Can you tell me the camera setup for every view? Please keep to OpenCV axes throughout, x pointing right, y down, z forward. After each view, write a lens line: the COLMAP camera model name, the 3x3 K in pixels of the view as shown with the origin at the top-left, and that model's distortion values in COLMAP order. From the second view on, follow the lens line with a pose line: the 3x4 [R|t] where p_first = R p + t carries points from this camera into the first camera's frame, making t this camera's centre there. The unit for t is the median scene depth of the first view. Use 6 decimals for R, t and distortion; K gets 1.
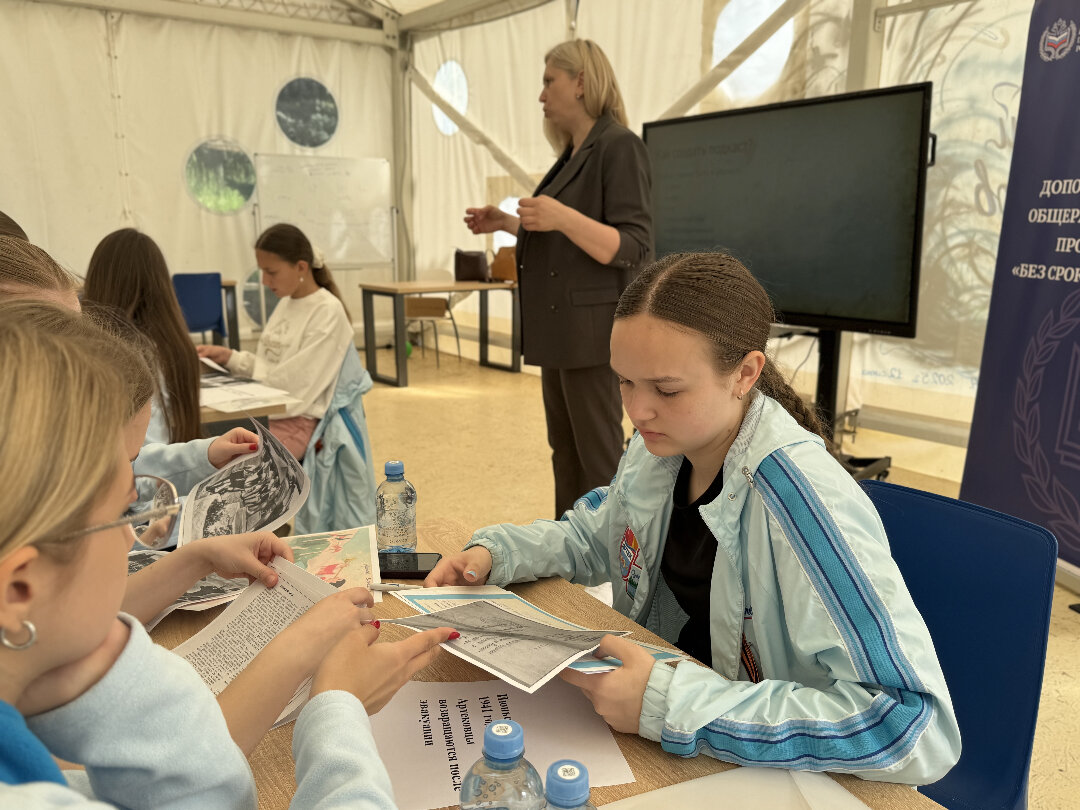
lens RADIAL K [[879.9, 0, 540.0], [0, 879.9, 405.0], [0, 0, 1]] dist [0.005607, 0.001182]
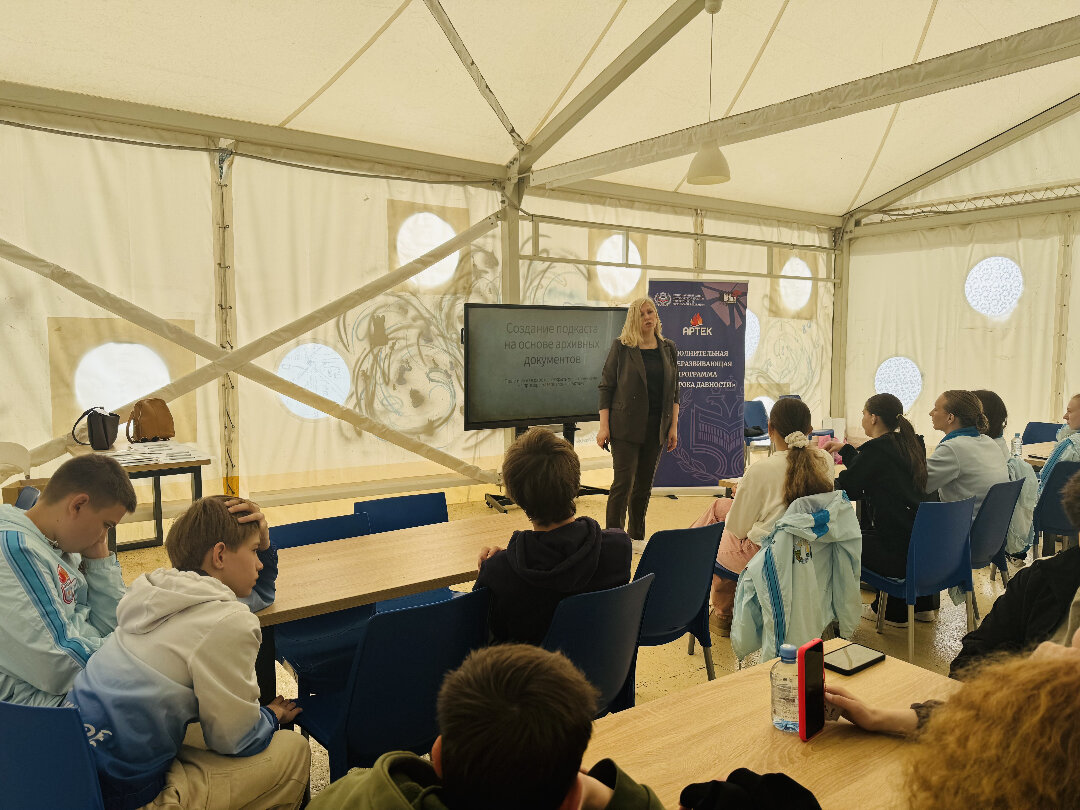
lens RADIAL K [[752.4, 0, 533.3], [0, 752.4, 423.5], [0, 0, 1]] dist [0.091621, -0.117969]
pose [[0.042685, -0.108724, 0.993155, -1.317816], [0.203449, 0.974178, 0.097903, -0.265393], [-0.978155, 0.197877, 0.063703, 0.993754]]
